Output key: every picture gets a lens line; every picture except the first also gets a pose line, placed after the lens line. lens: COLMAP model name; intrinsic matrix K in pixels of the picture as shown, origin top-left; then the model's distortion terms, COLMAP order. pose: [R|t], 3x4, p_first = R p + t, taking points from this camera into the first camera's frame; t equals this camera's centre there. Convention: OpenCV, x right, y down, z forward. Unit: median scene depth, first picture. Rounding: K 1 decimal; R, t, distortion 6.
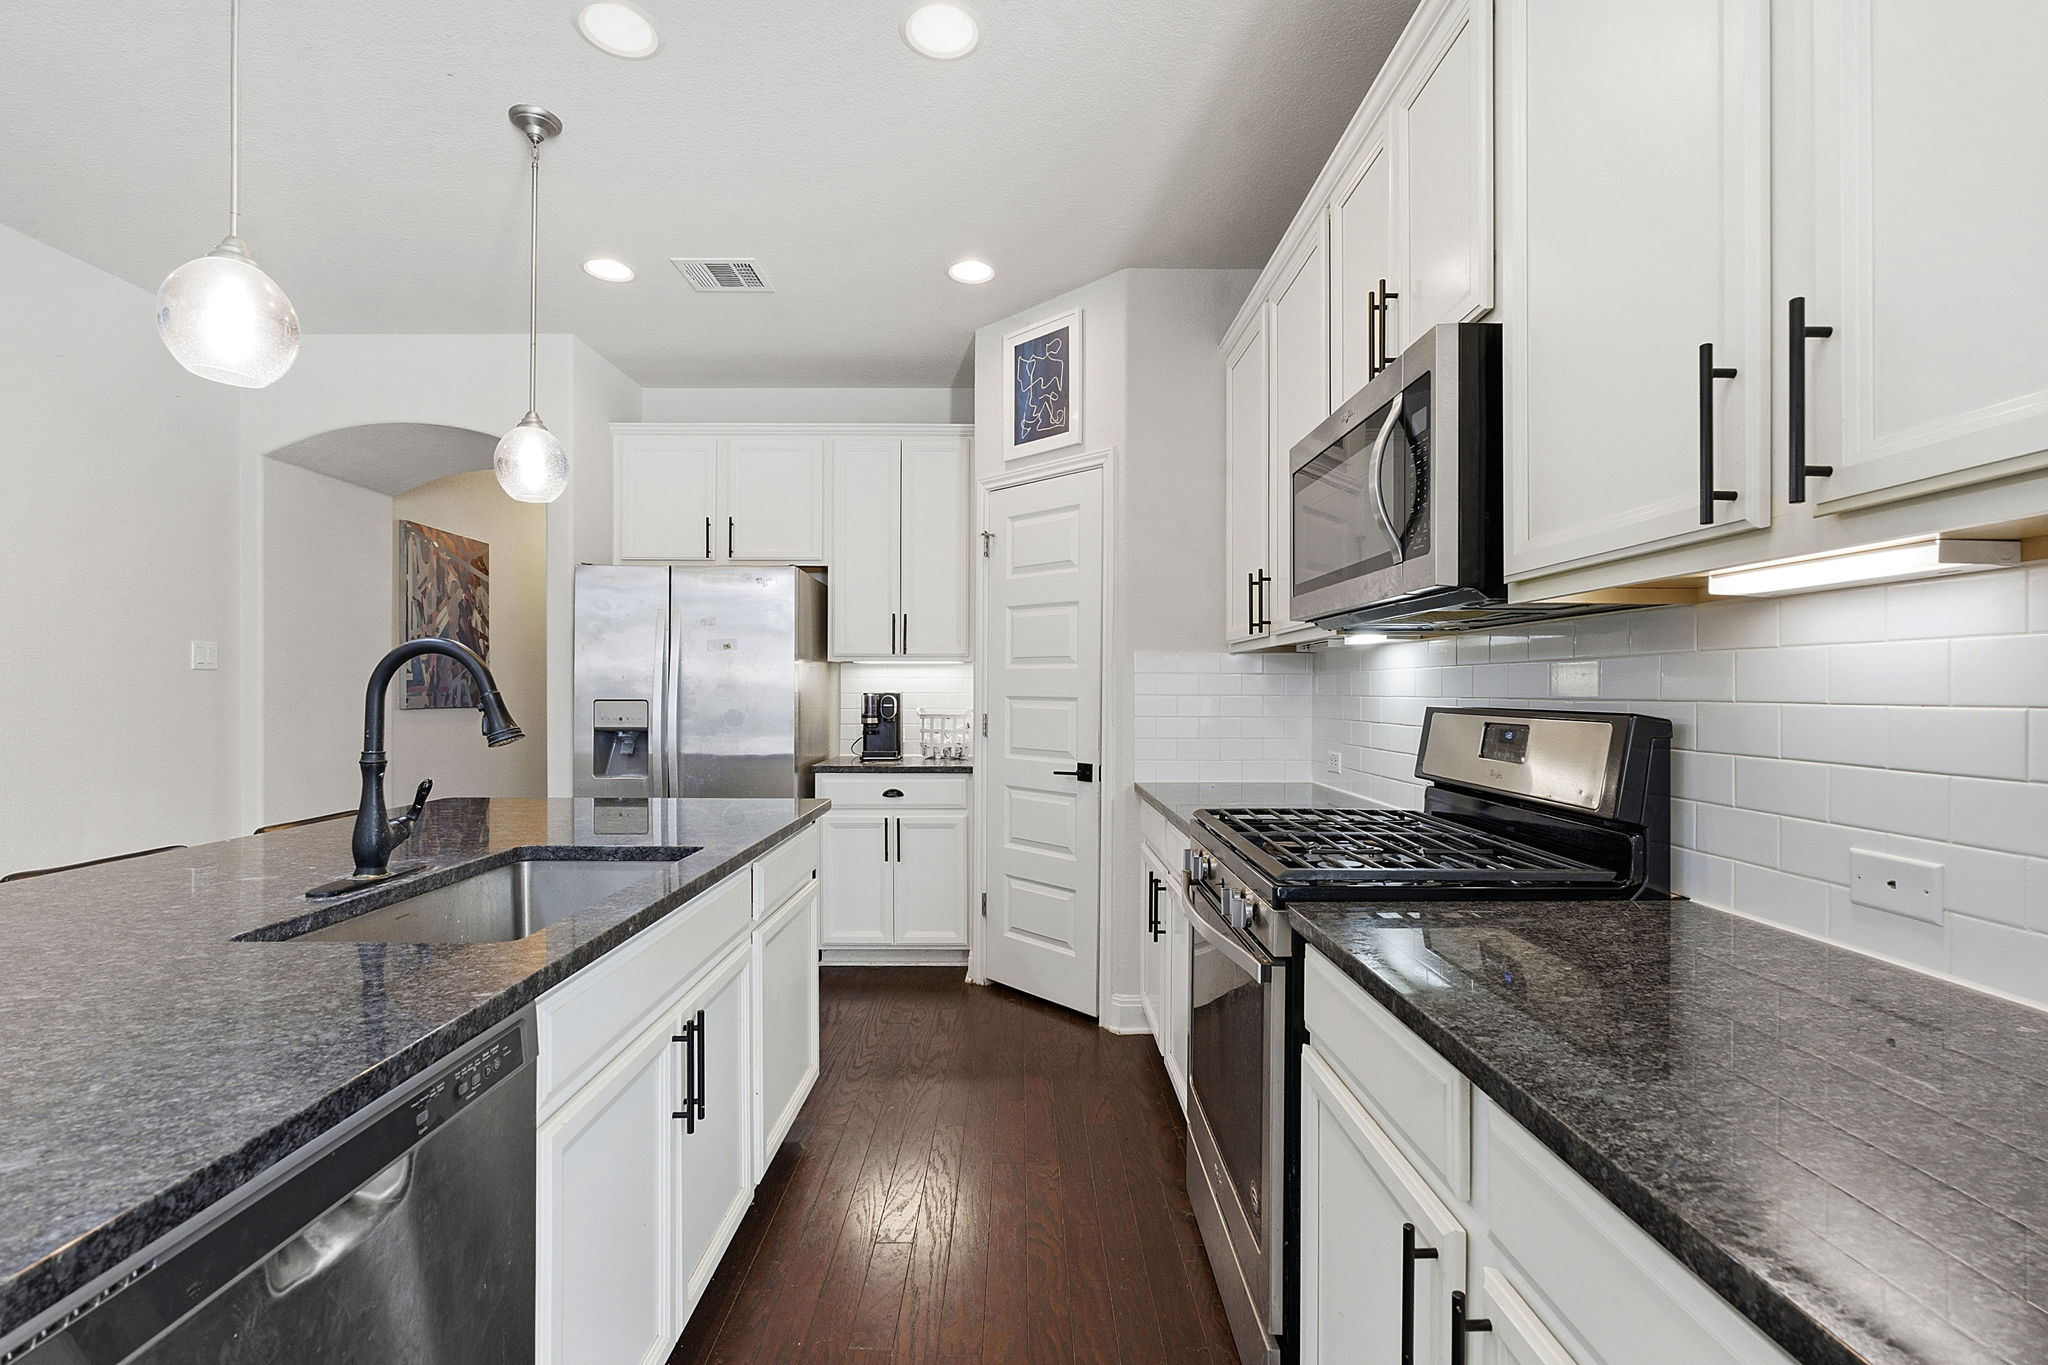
lens RADIAL K [[899.7, 0, 1027.3], [0, 899.7, 689.3], [0, 0, 1]] dist [-0.017704, 0.000235]
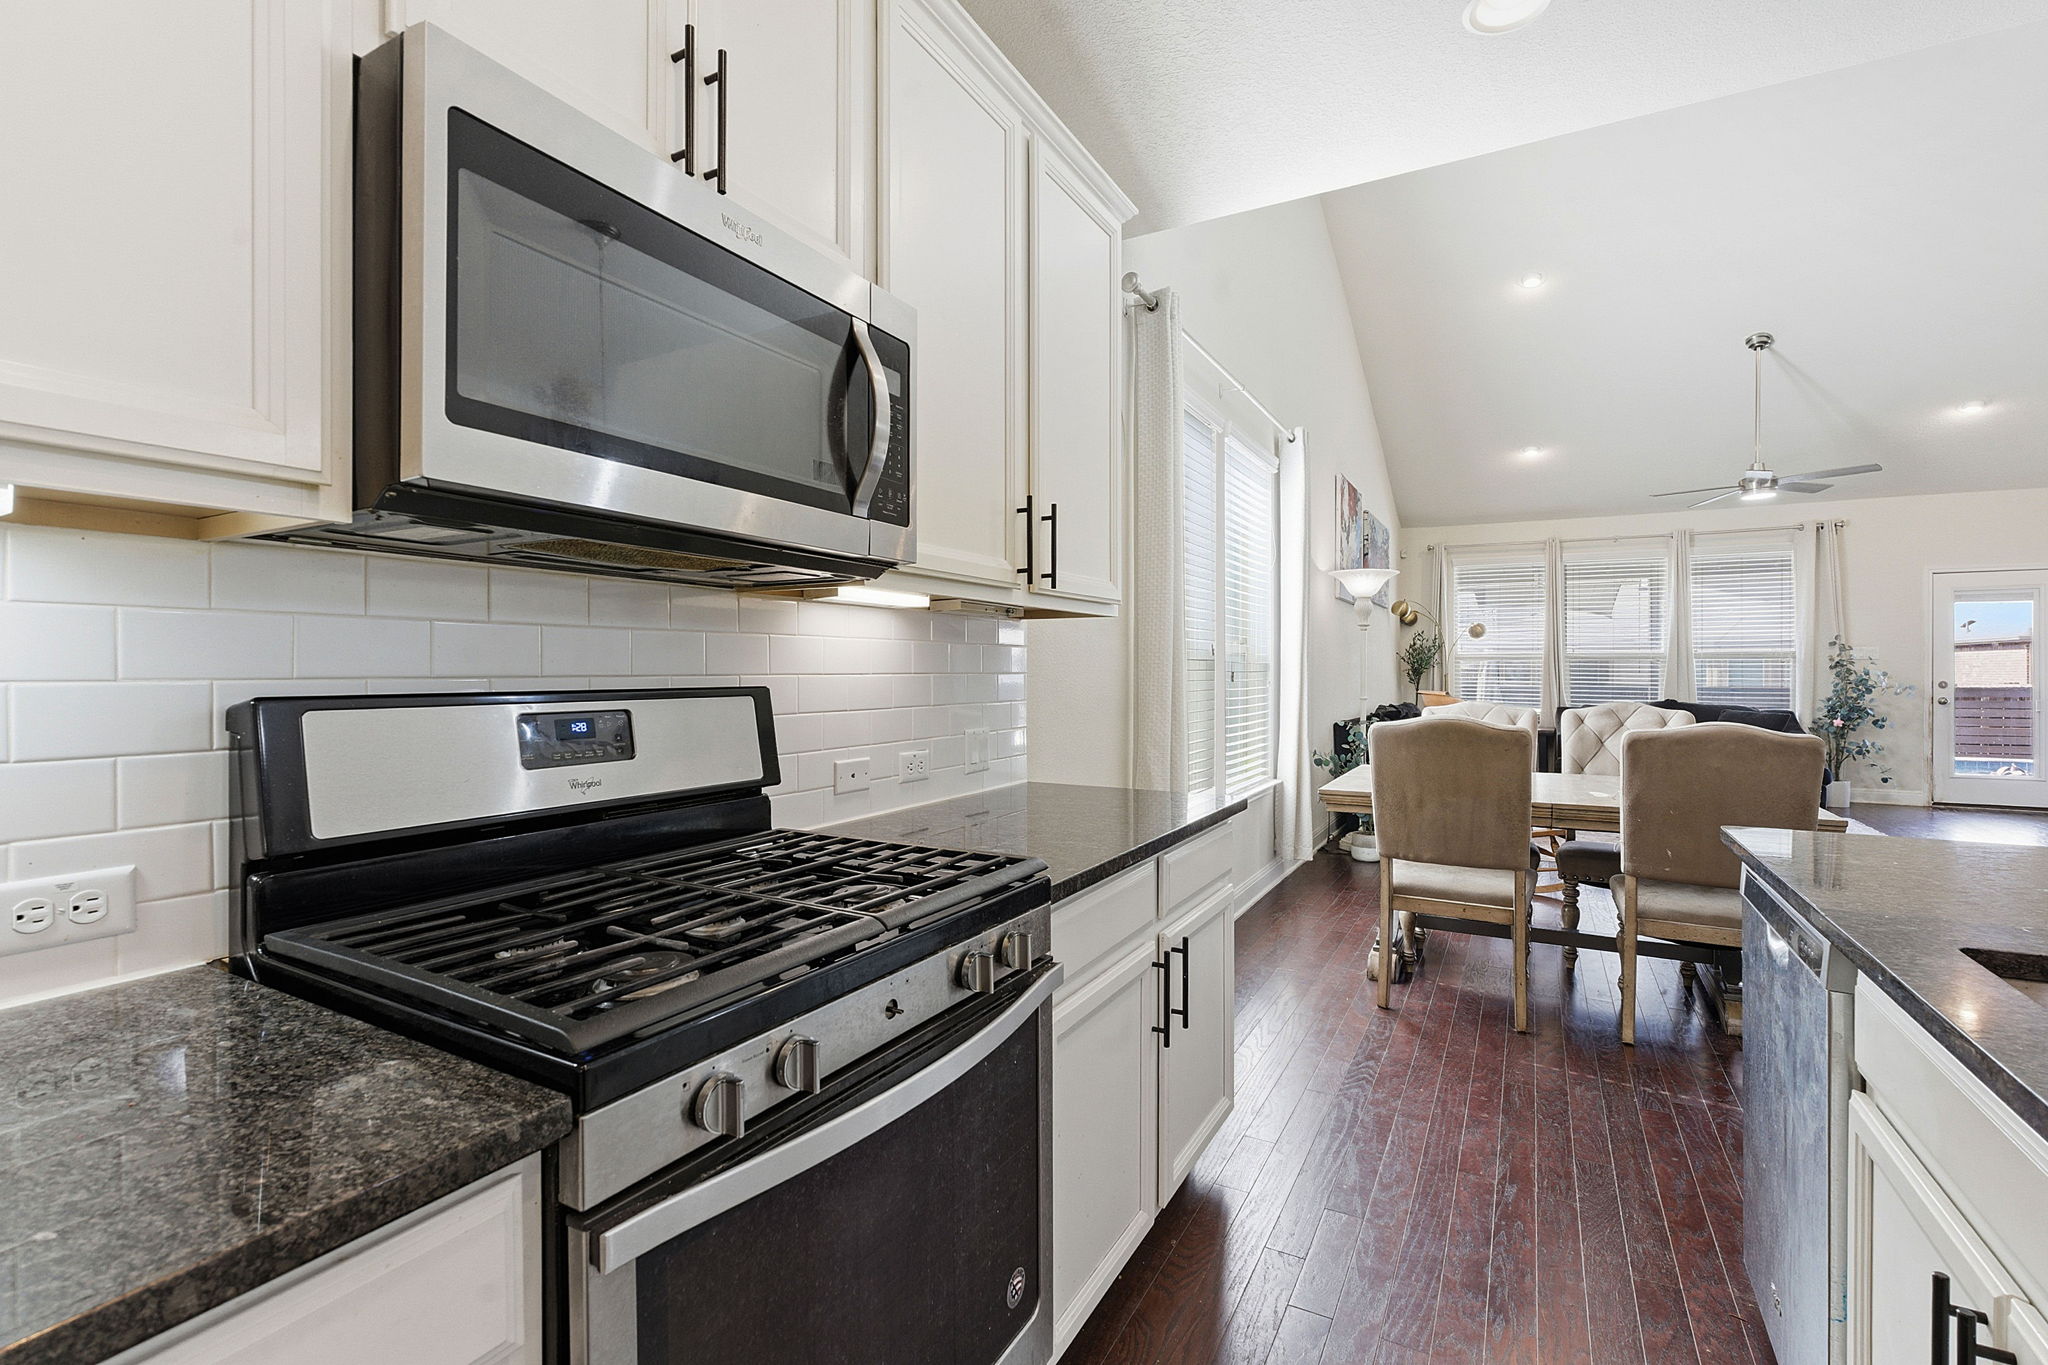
lens RADIAL K [[907.8, 0, 1024.0], [0, 907.8, 682.5], [0, 0, 1]] dist [-0.013445, -0.000032]
pose [[-0.868938, -0.006221, 0.494881, -0.067530], [0.001054, 0.999895, 0.014421, 0.002805], [-0.494919, 0.013053, -0.868841, 0.758274]]
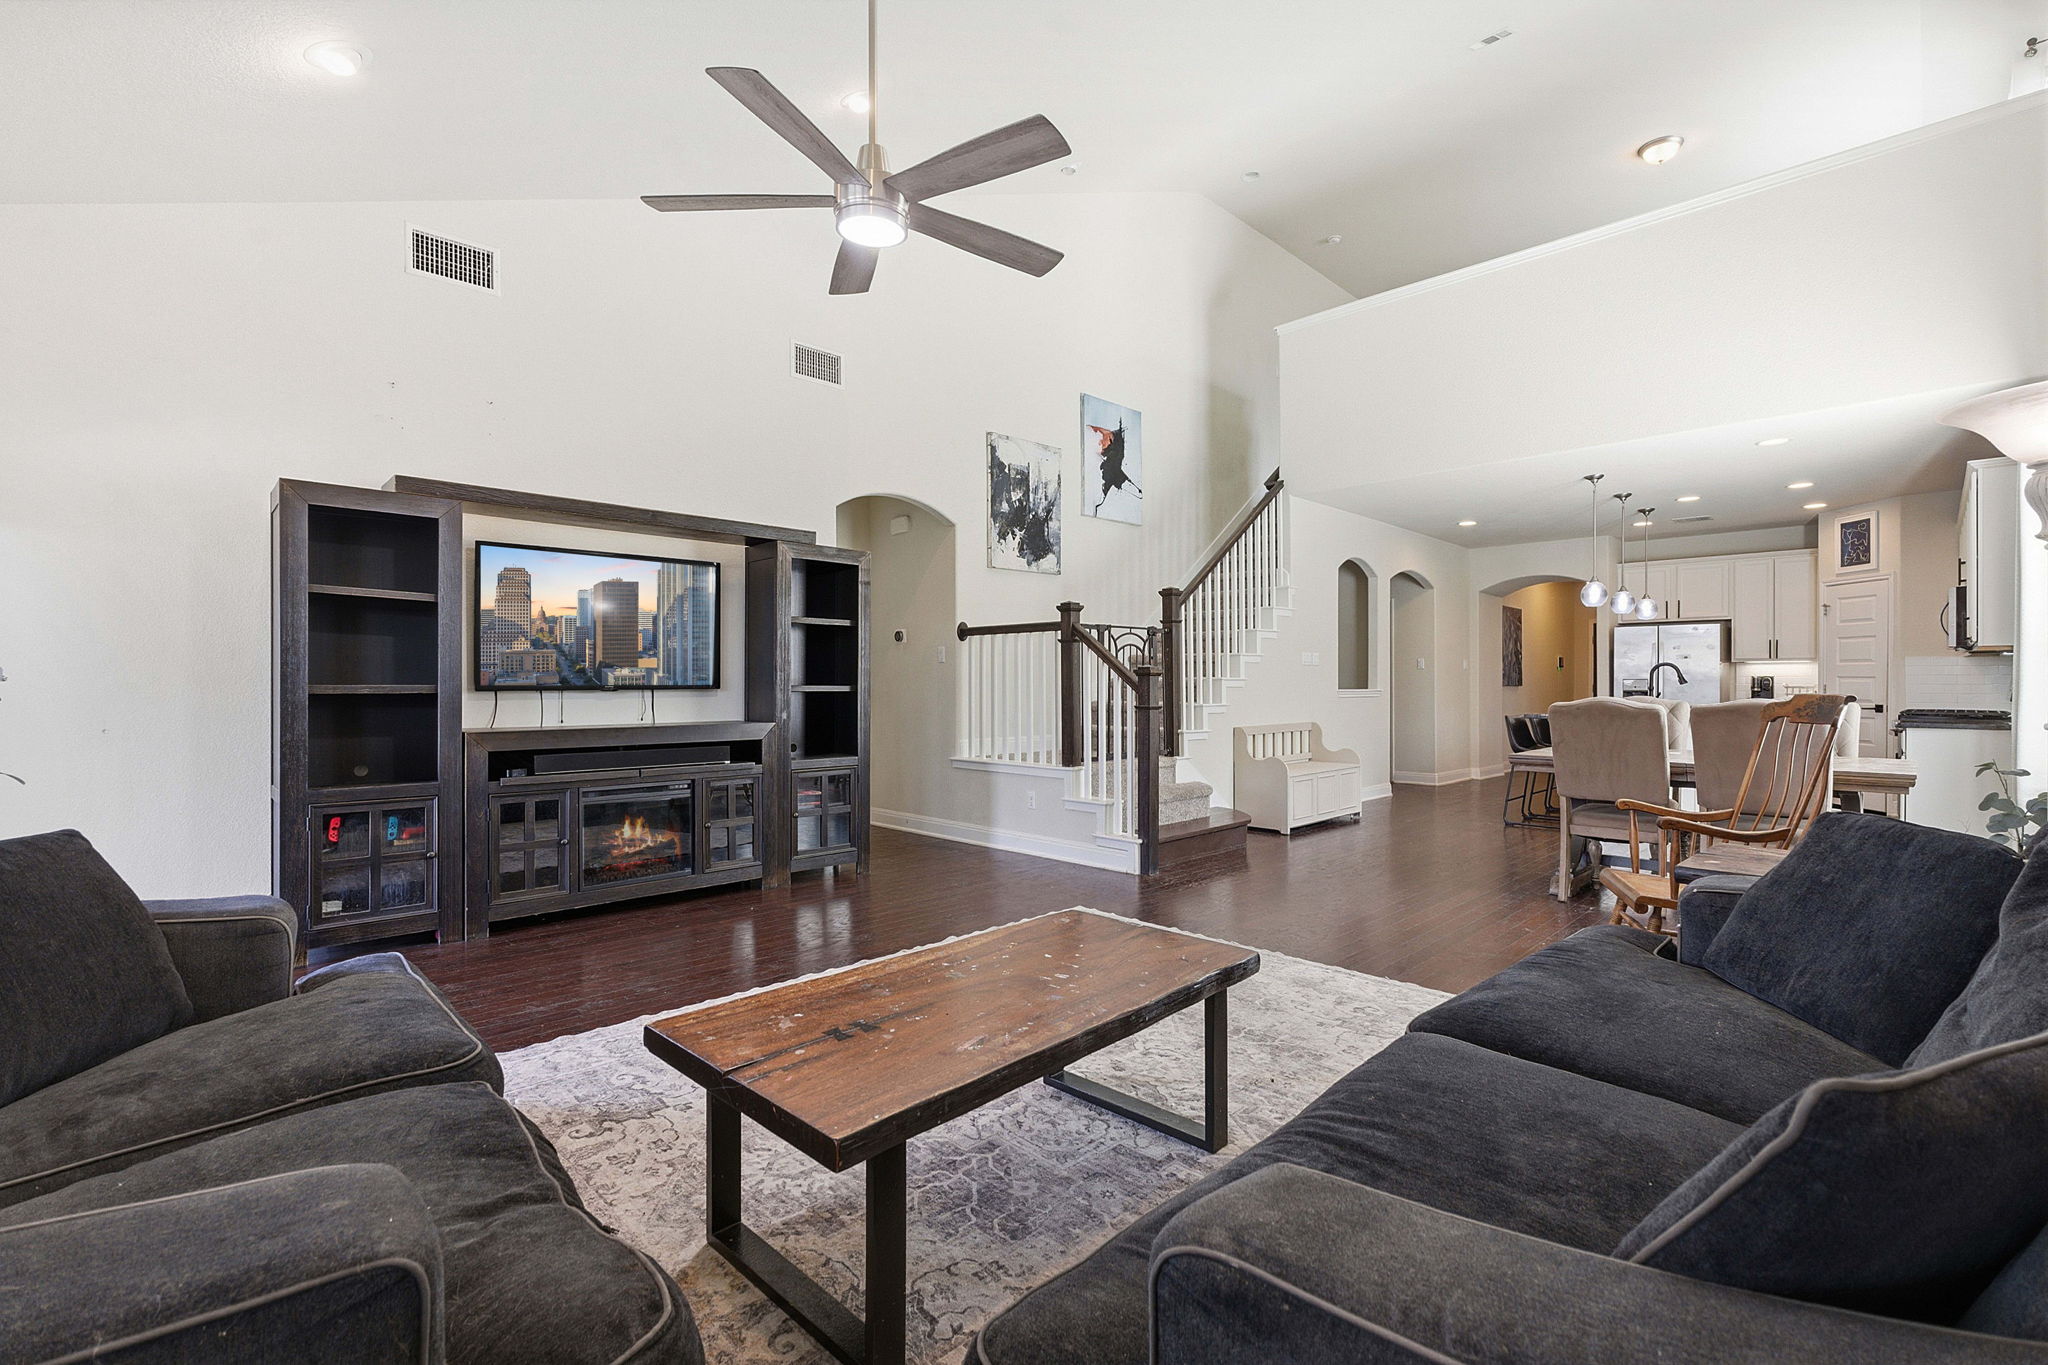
lens RADIAL K [[892.2, 0, 1024.0], [0, 892.2, 682.5], [0, 0, 1]] dist [-0.000667, -0.000096]
pose [[0.691197, 0.000082, -0.722667, 0.200244], [-0.000469, 1.000000, -0.000336, 0.025674], [0.722667, 0.000572, 0.691197, -2.198310]]
